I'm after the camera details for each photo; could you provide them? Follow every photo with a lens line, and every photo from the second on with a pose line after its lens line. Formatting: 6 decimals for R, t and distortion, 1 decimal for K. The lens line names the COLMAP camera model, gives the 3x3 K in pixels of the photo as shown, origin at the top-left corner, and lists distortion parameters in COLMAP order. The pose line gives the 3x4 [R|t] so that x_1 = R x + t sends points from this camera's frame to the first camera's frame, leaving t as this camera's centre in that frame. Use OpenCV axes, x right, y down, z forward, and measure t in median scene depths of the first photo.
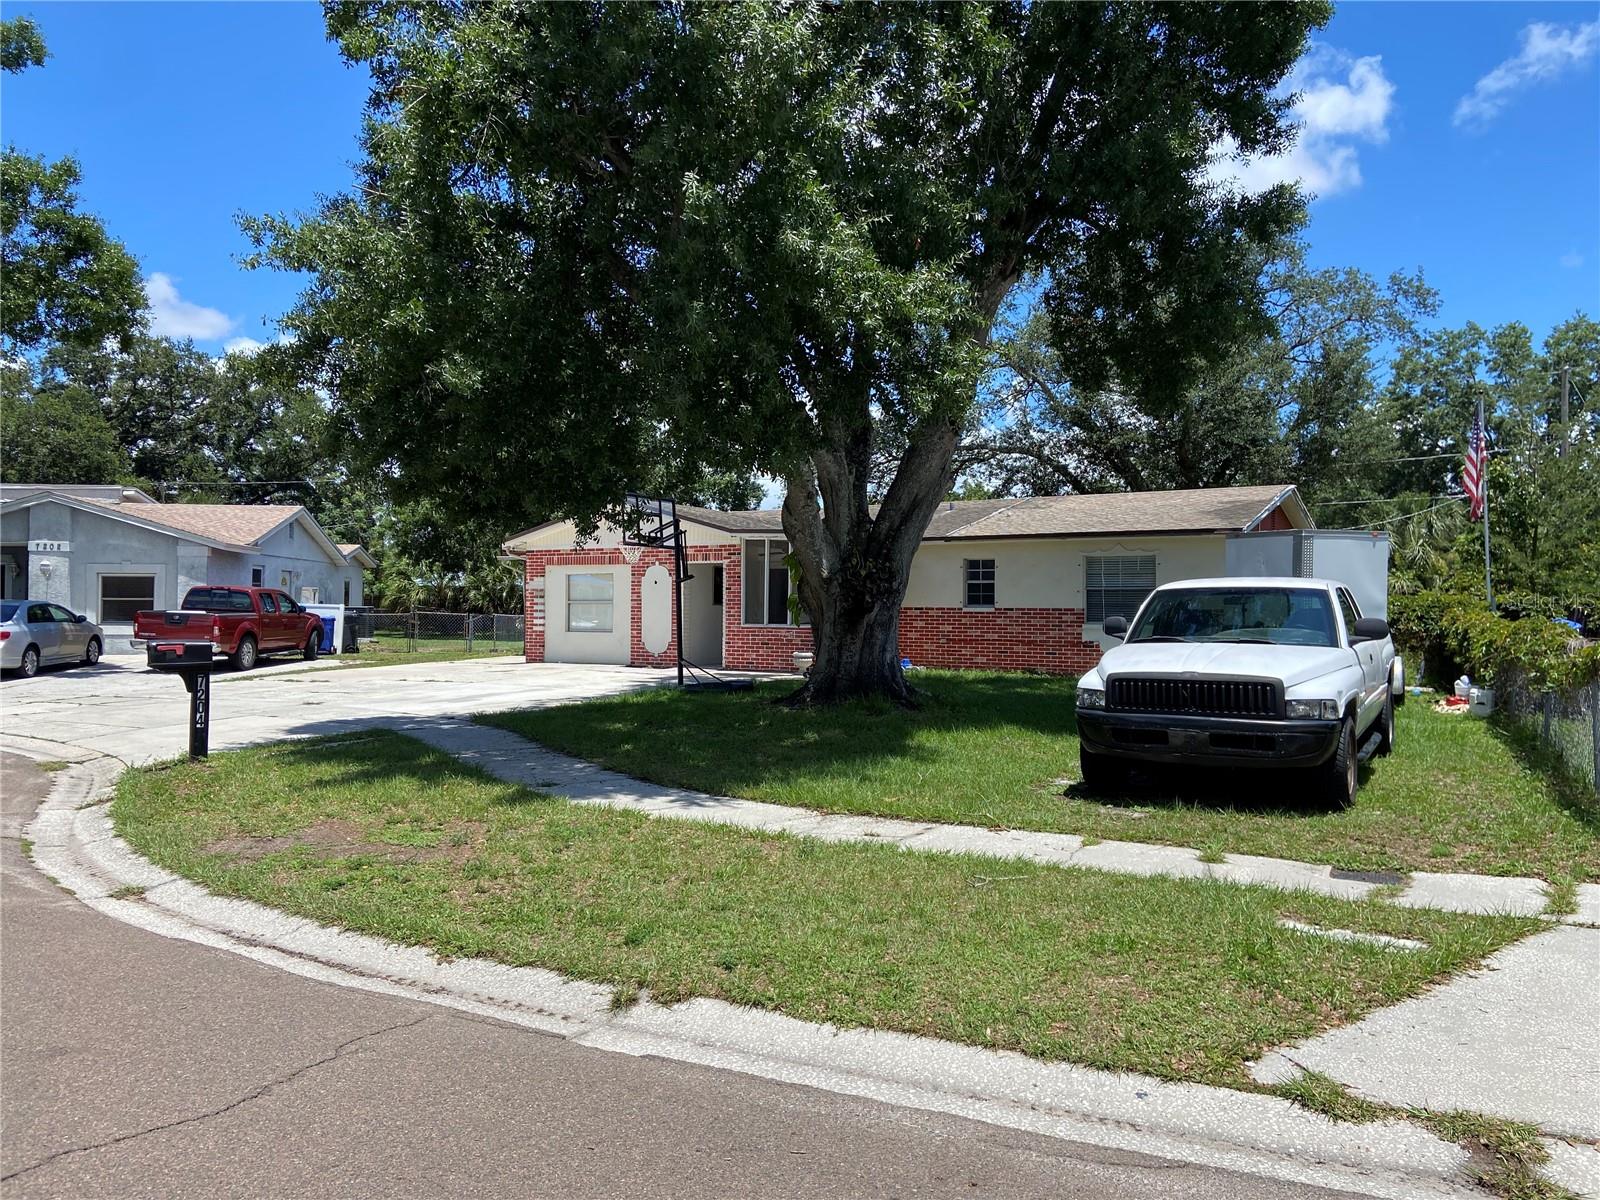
lens RADIAL K [[1201.2, 0, 791.5], [0, 1201.2, 611.3], [0, 0, 1]] dist [0.117250, -0.143507]
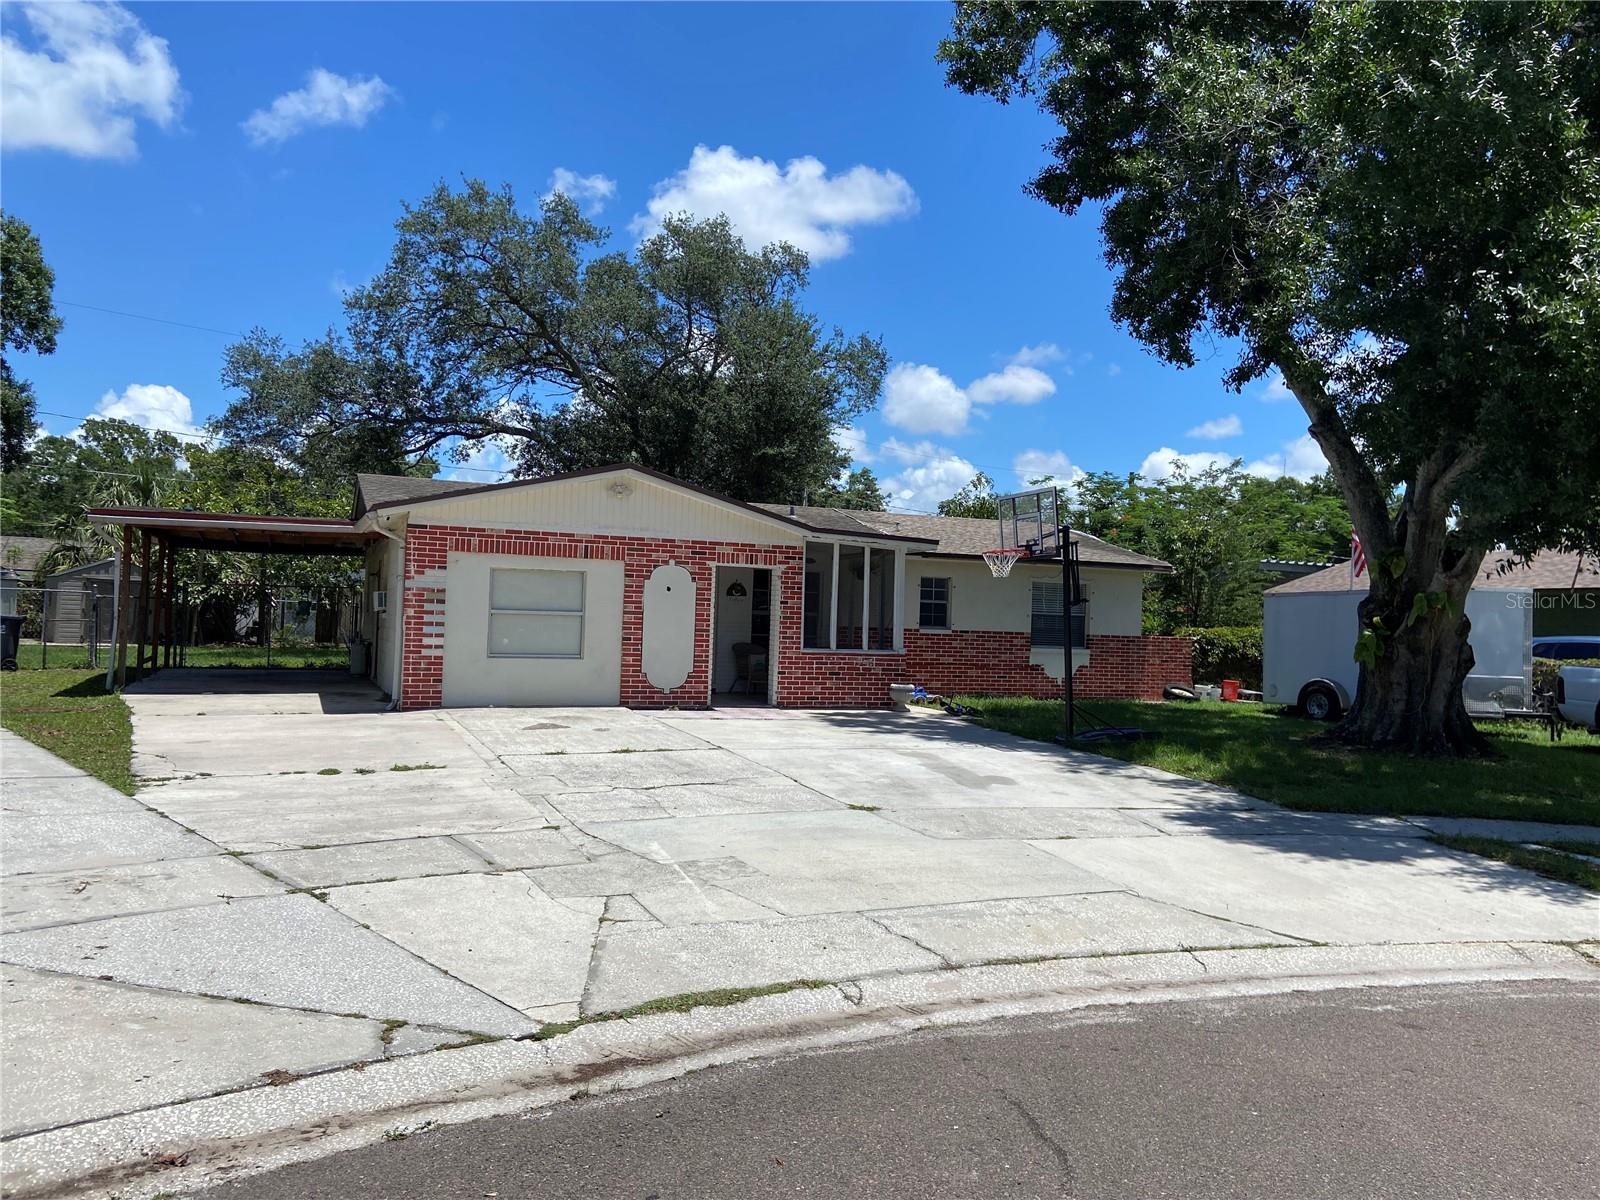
lens RADIAL K [[1201.2, 0, 810.5], [0, 1201.2, 588.1], [0, 0, 1]] dist [0.117250, -0.143507]
pose [[0.576139, 0.036108, 0.816554, -0.665138], [-0.026801, 0.999321, -0.025280, -0.008825], [-0.816912, -0.007320, 0.576716, 0.535543]]
